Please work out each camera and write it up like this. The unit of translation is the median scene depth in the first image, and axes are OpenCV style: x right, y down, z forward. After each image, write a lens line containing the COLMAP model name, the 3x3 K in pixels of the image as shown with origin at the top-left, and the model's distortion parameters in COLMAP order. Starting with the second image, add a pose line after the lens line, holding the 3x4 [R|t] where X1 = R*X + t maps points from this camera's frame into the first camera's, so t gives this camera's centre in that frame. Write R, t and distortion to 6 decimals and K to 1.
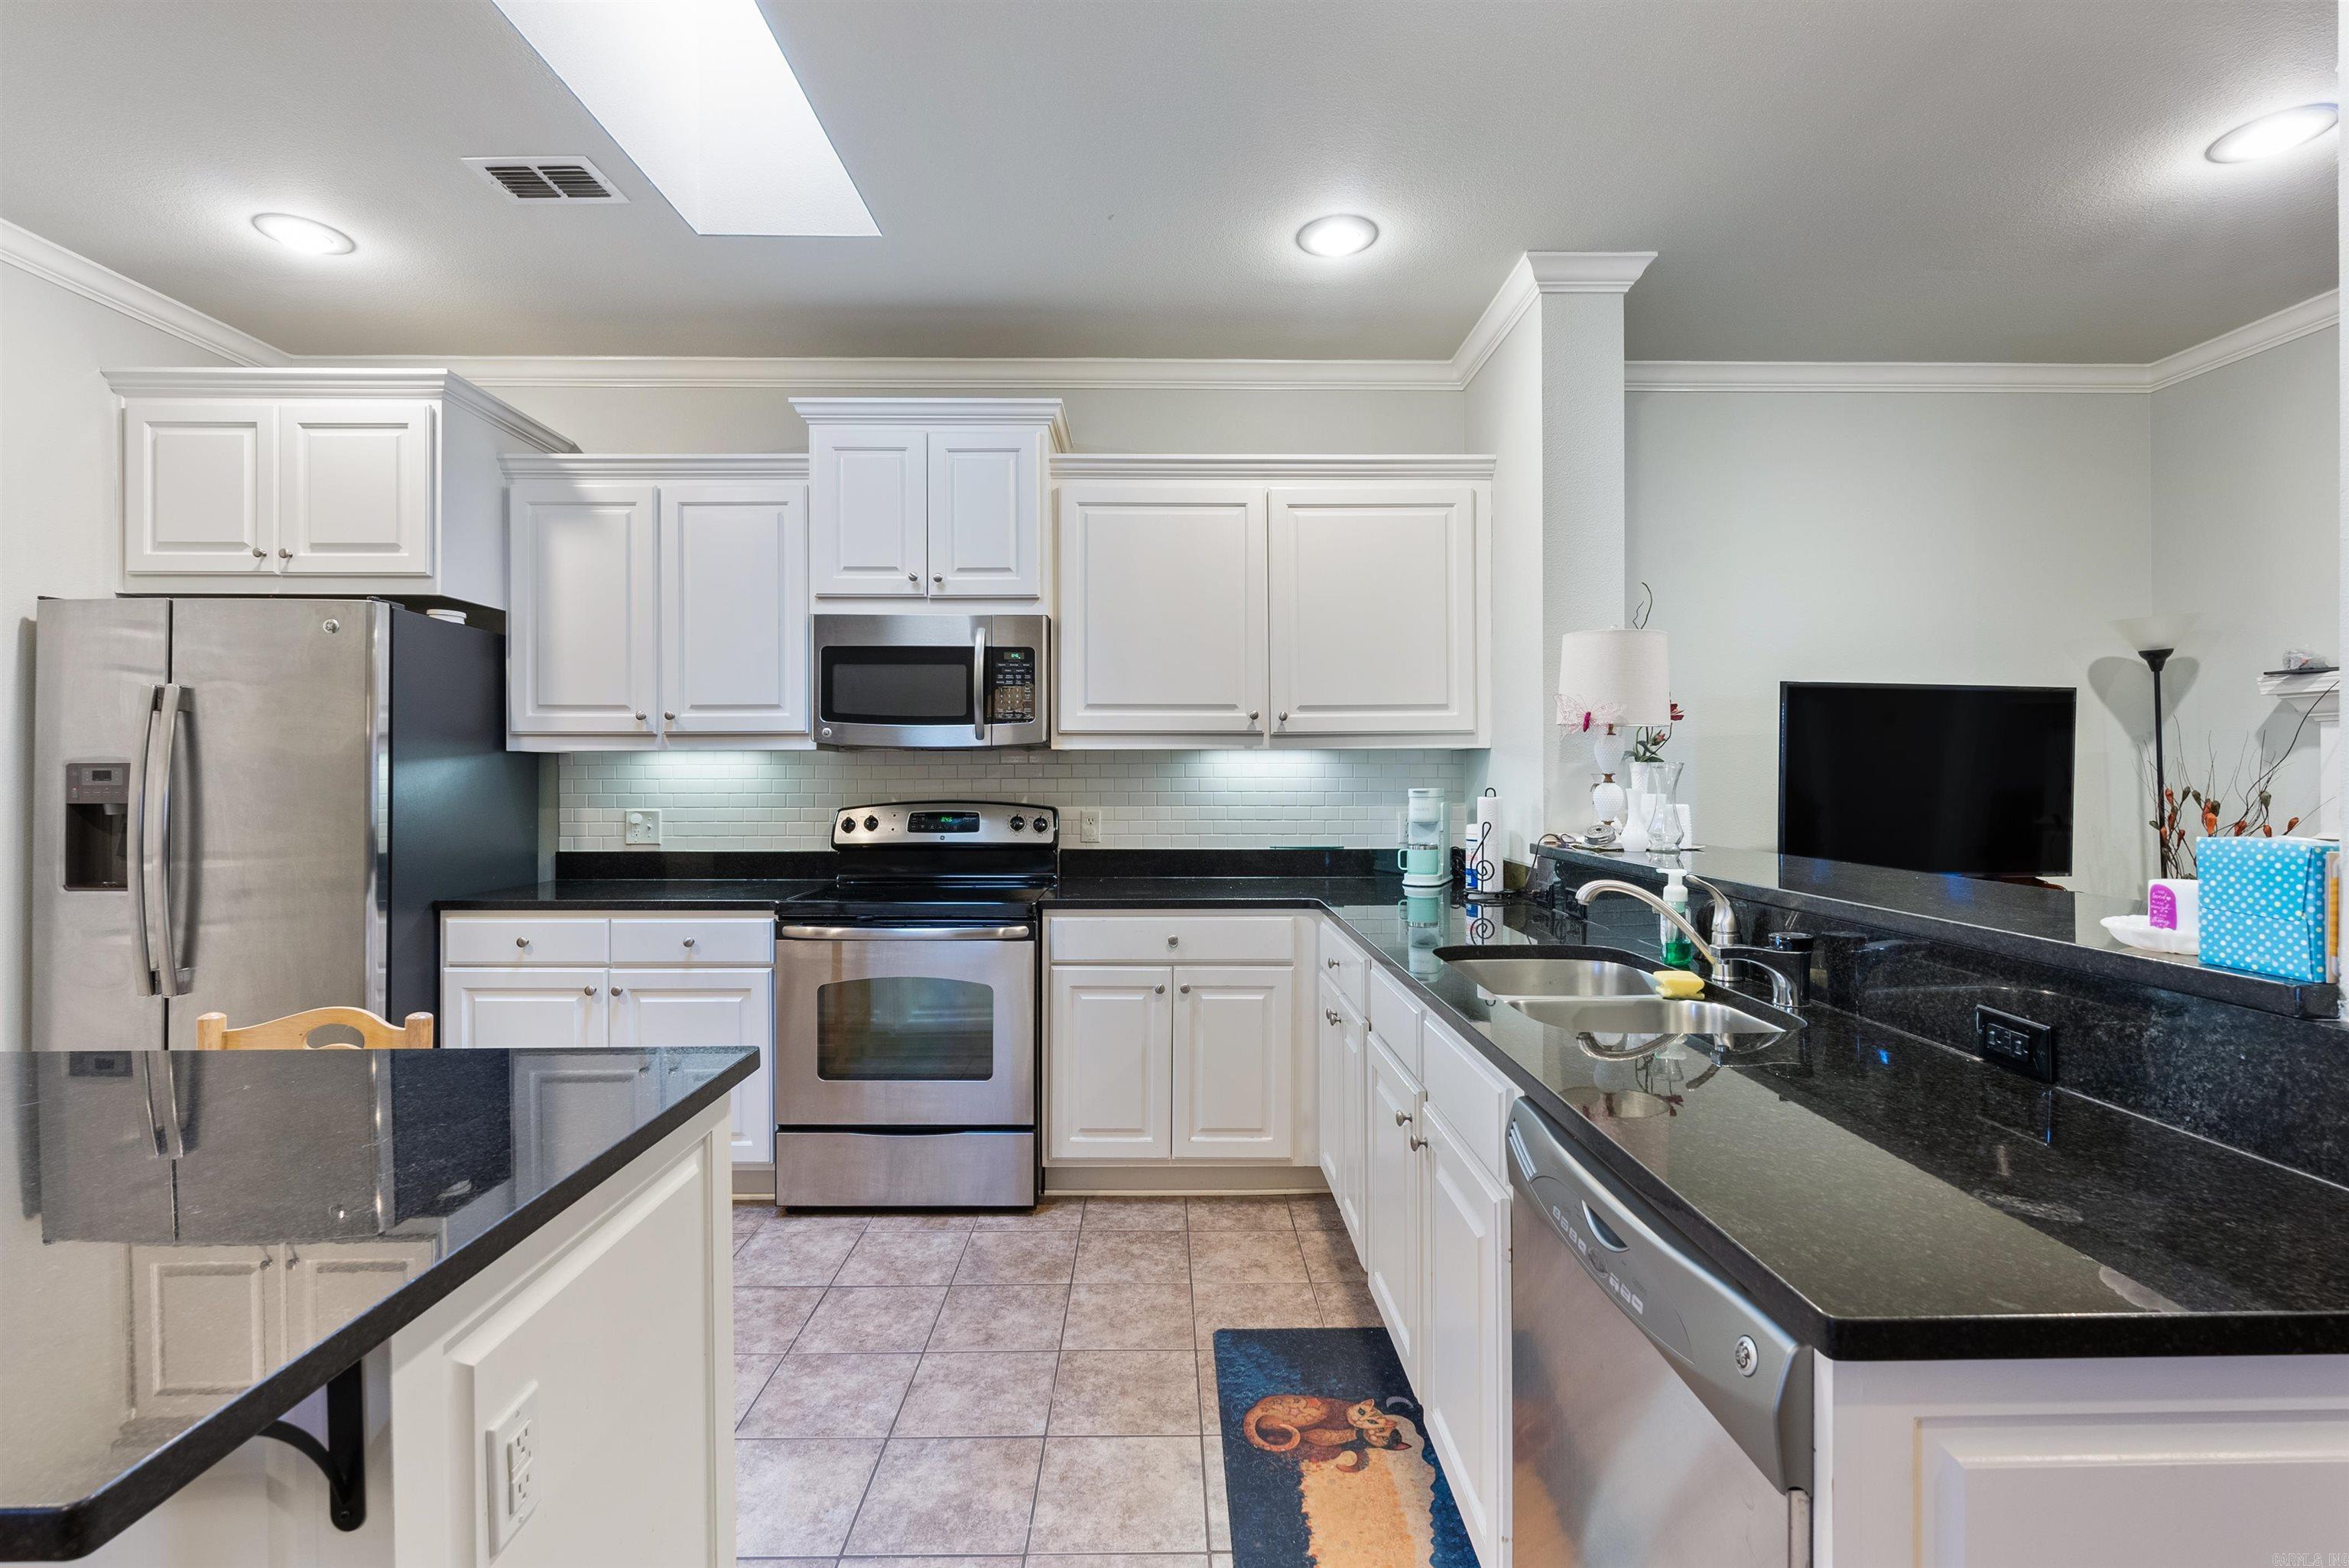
lens RADIAL K [[1037.4, 0, 1175.0], [0, 1037.4, 778.2], [0, 0, 1]] dist [-0.006739, 0.000432]
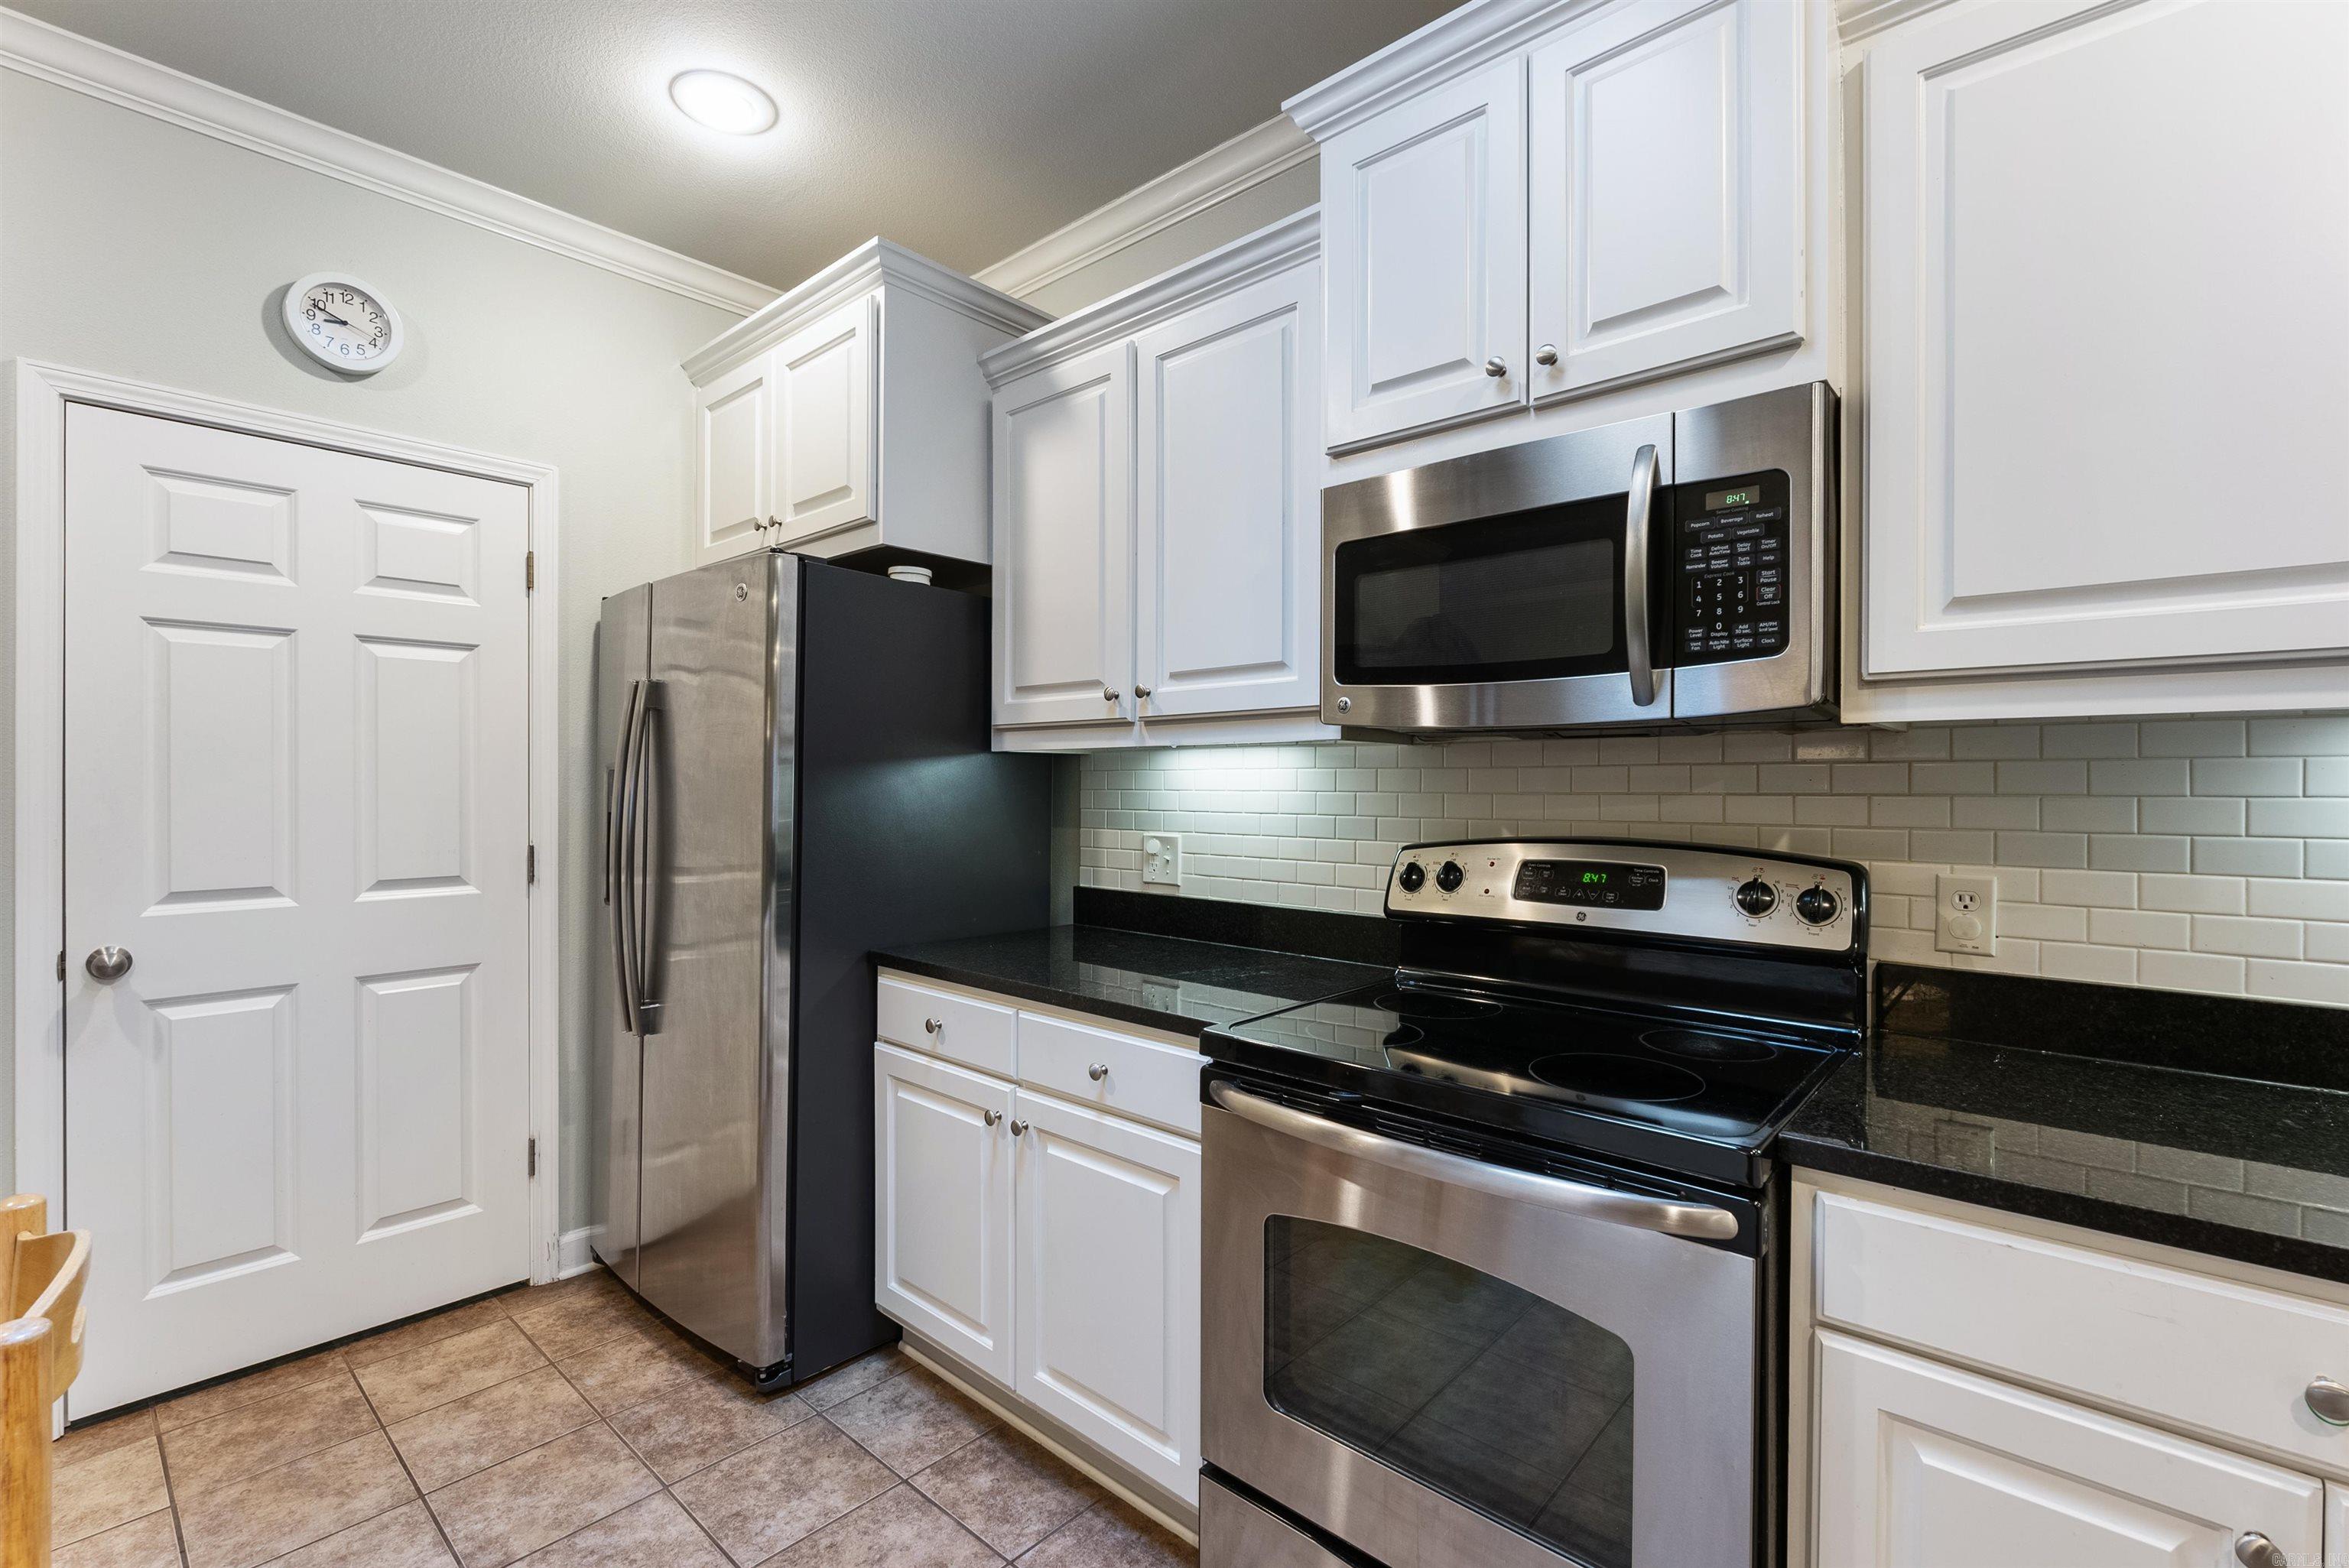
lens RADIAL K [[1037.4, 0, 1177.1], [0, 1037.4, 783.2], [0, 0, 1]] dist [-0.006739, 0.000432]
pose [[0.733614, 0.002673, -0.679561, -0.037723], [-0.006041, 0.999978, -0.002589, -0.002397], [0.679539, 0.006004, 0.733615, 0.561636]]
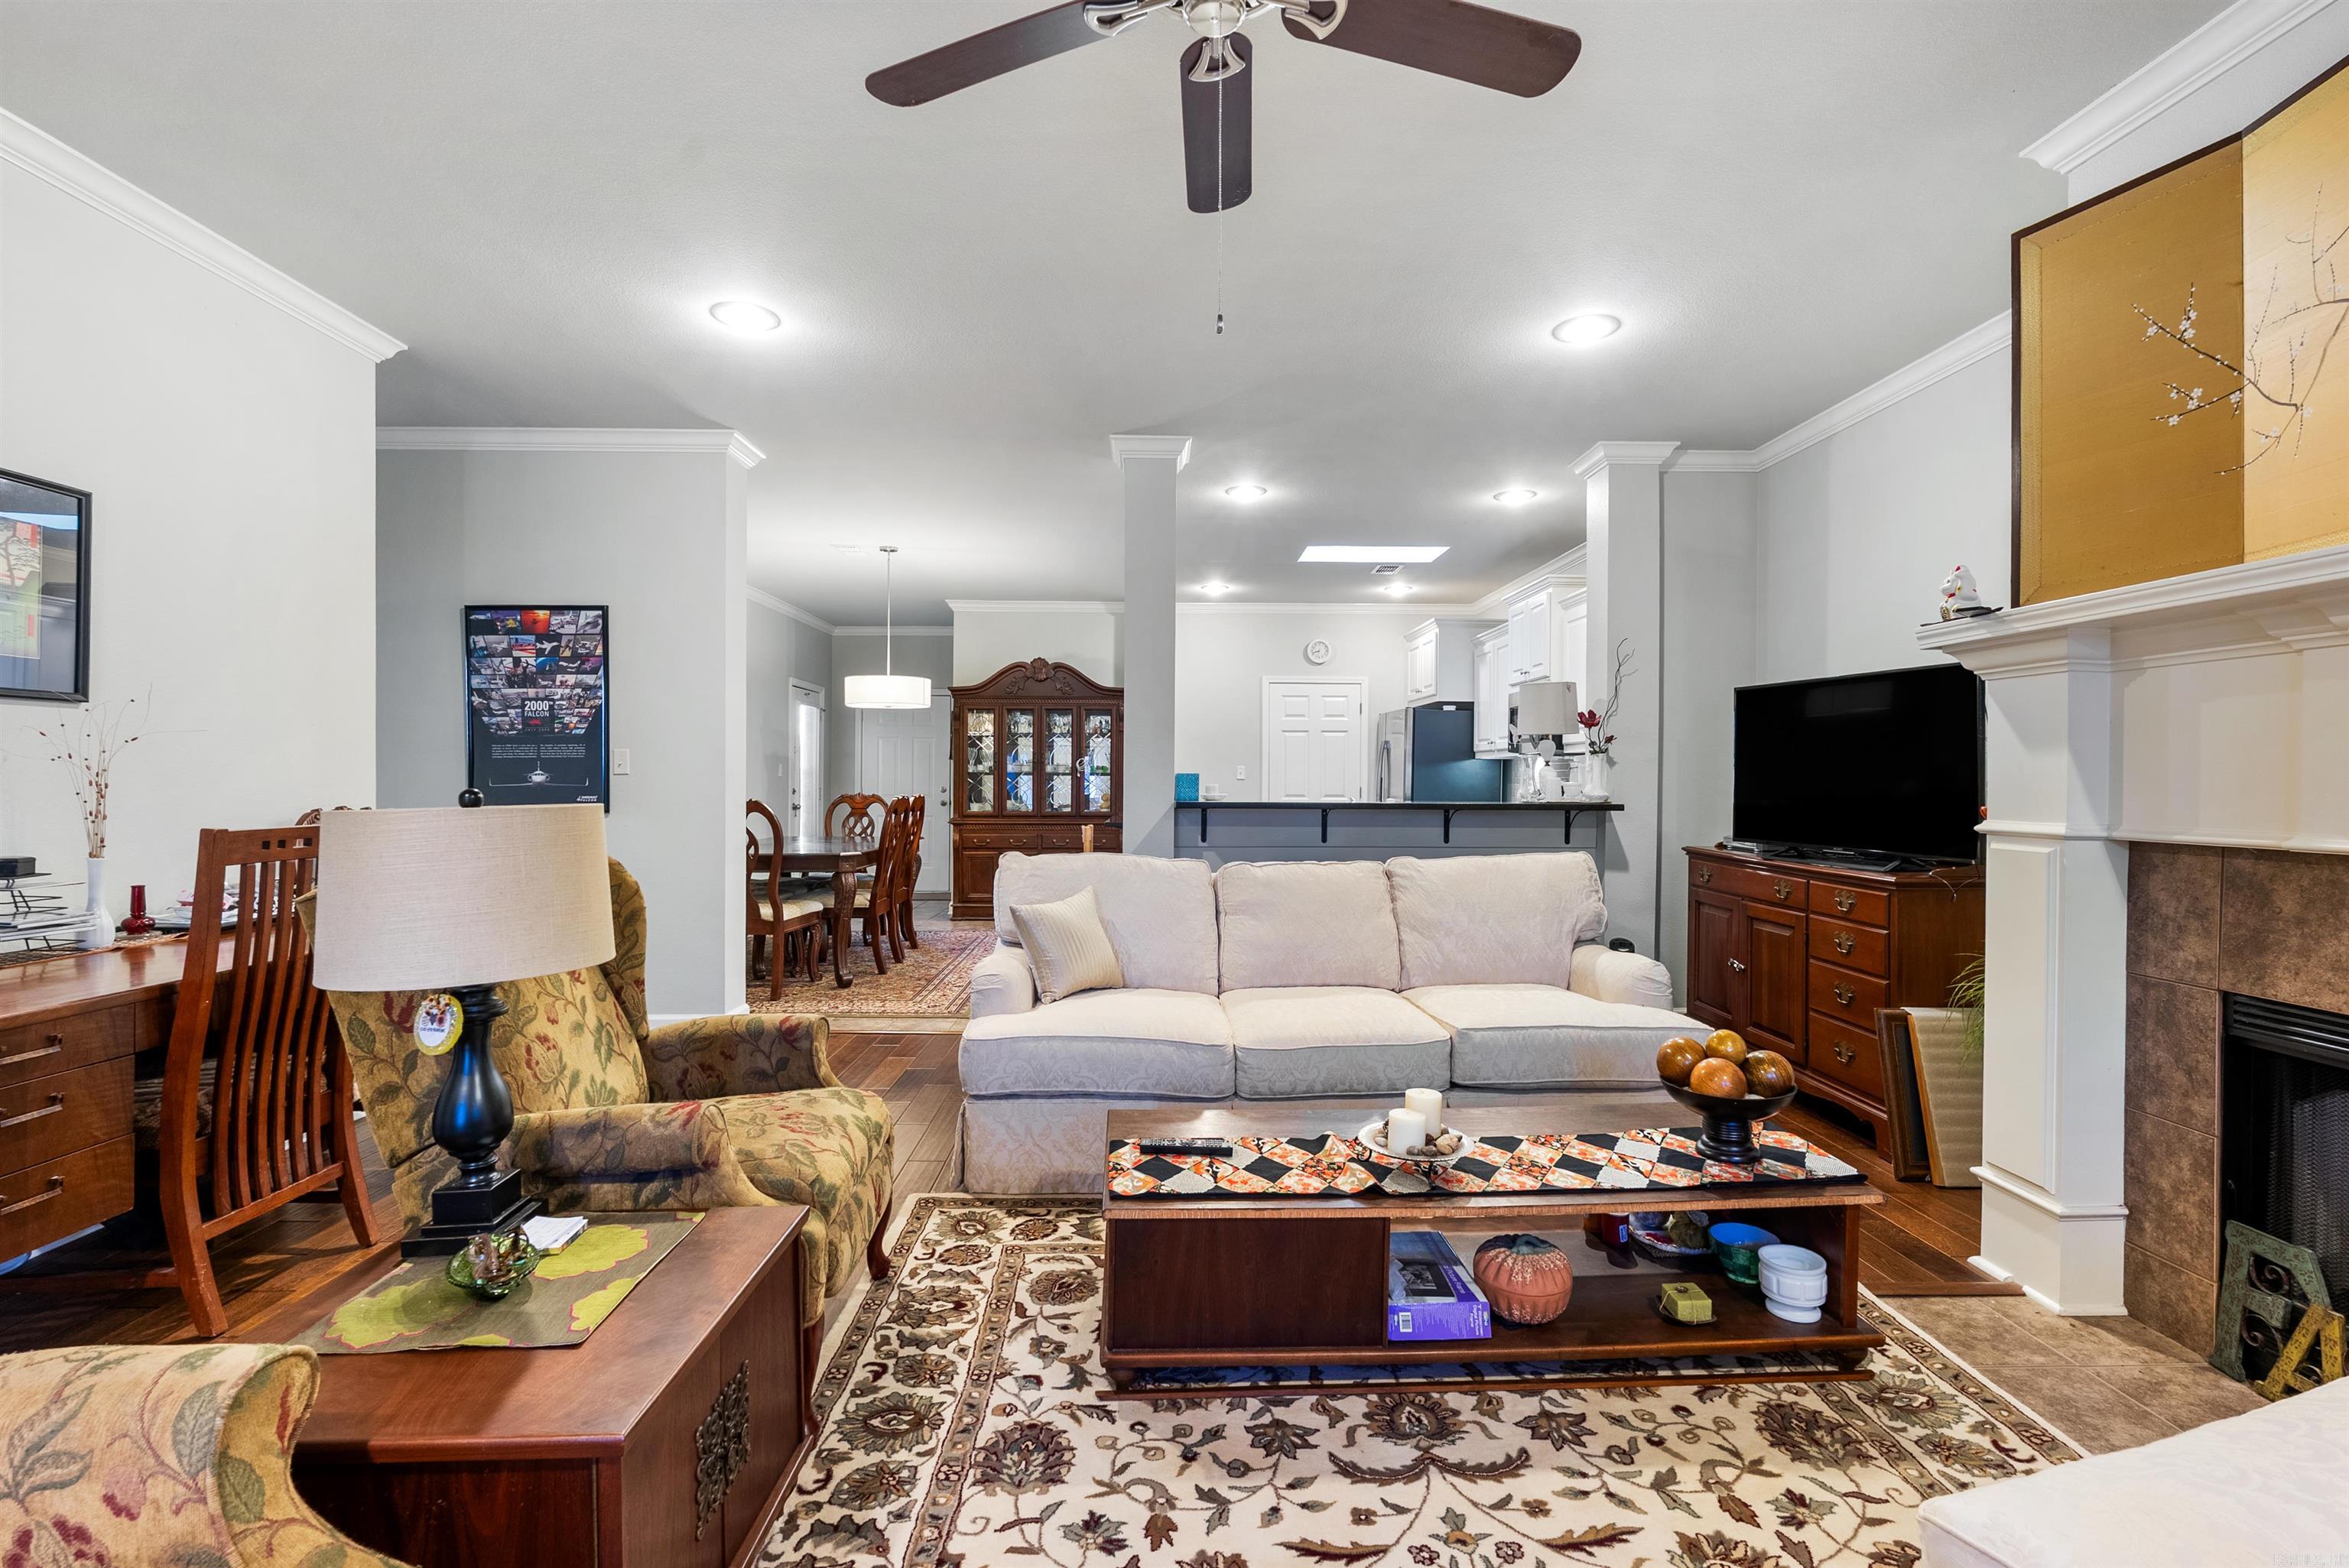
lens RADIAL K [[1037.4, 0, 1177.2], [0, 1037.4, 788.1], [0, 0, 1]] dist [-0.006739, 0.000432]
pose [[0.007476, 0.010689, -0.999915, 1.862241], [-0.011492, 0.999878, 0.010603, 0.024705], [0.999906, 0.011412, 0.007598, 0.293757]]
